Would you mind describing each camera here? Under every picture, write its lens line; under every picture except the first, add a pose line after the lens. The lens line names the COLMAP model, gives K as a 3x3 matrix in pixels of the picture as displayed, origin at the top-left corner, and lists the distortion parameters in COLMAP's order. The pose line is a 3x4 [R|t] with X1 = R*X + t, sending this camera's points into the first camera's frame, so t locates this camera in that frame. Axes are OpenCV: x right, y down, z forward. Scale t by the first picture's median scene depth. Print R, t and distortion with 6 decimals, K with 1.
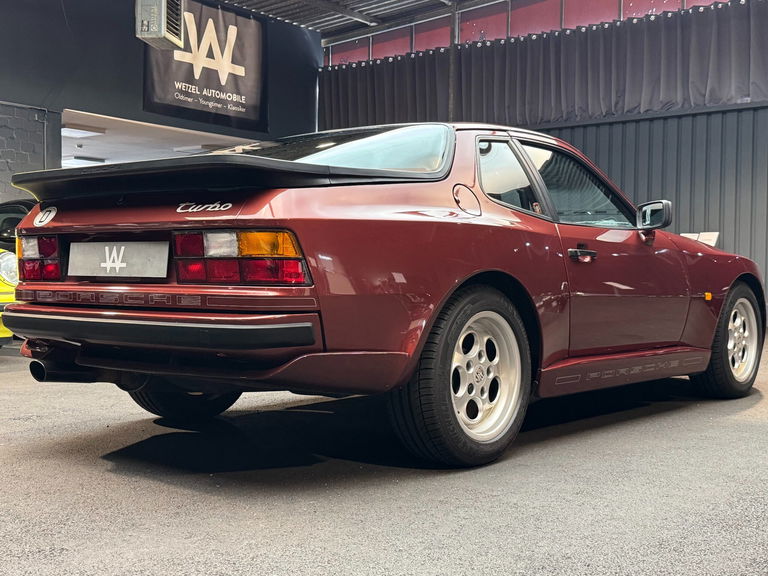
lens RADIAL K [[984.7, 0, 384.0], [0, 984.7, 288.0], [0, 0, 1]] dist [0.159333, -0.264442]
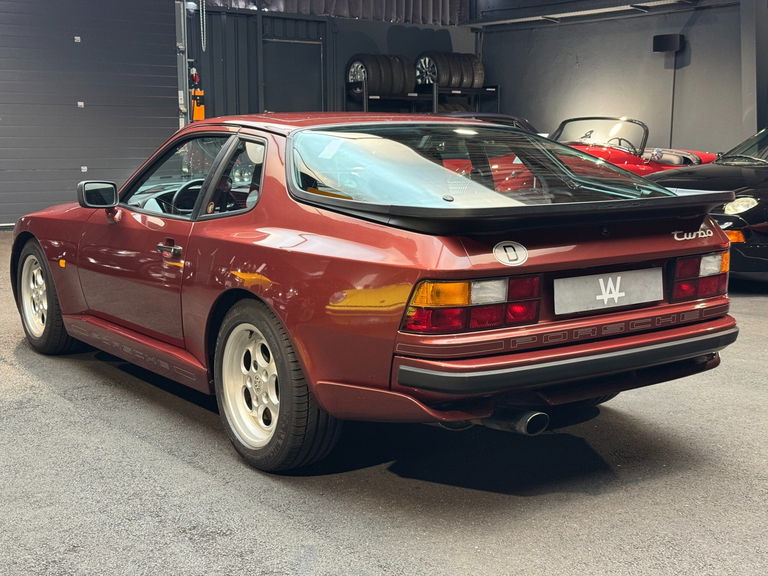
lens RADIAL K [[1065.5, 0, 376.6], [0, 1065.5, 286.3], [0, 0, 1]] dist [0.214578, -0.516227]
pose [[0.268699, -0.155829, 0.950536, -1.376672], [0.018361, 0.987476, 0.156695, -0.209027], [-0.963049, -0.024651, 0.268195, 0.938504]]
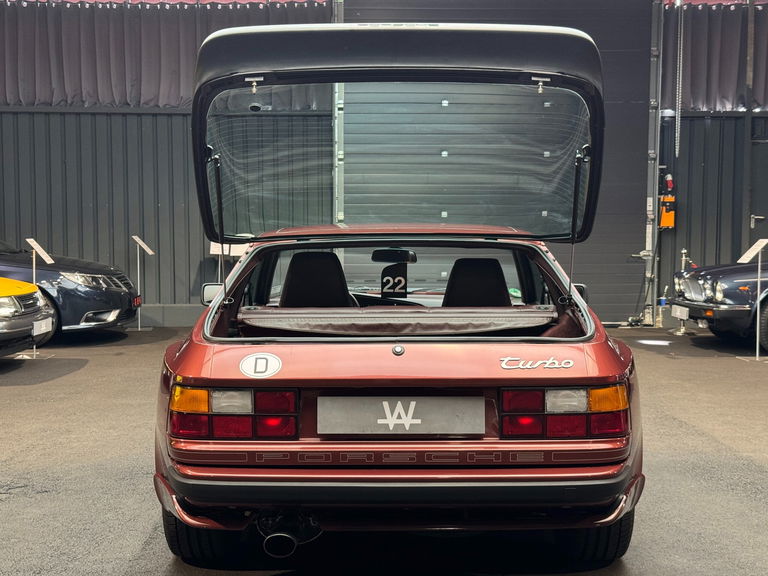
lens RADIAL K [[1068.4, 0, 381.1], [0, 1068.4, 290.6], [0, 0, 1]] dist [0.189241, -0.392652]
pose [[0.777054, -0.048297, 0.627579, -0.914204], [0.018919, 0.998393, 0.053409, -0.200700], [-0.629150, -0.029628, 0.776719, 0.231899]]
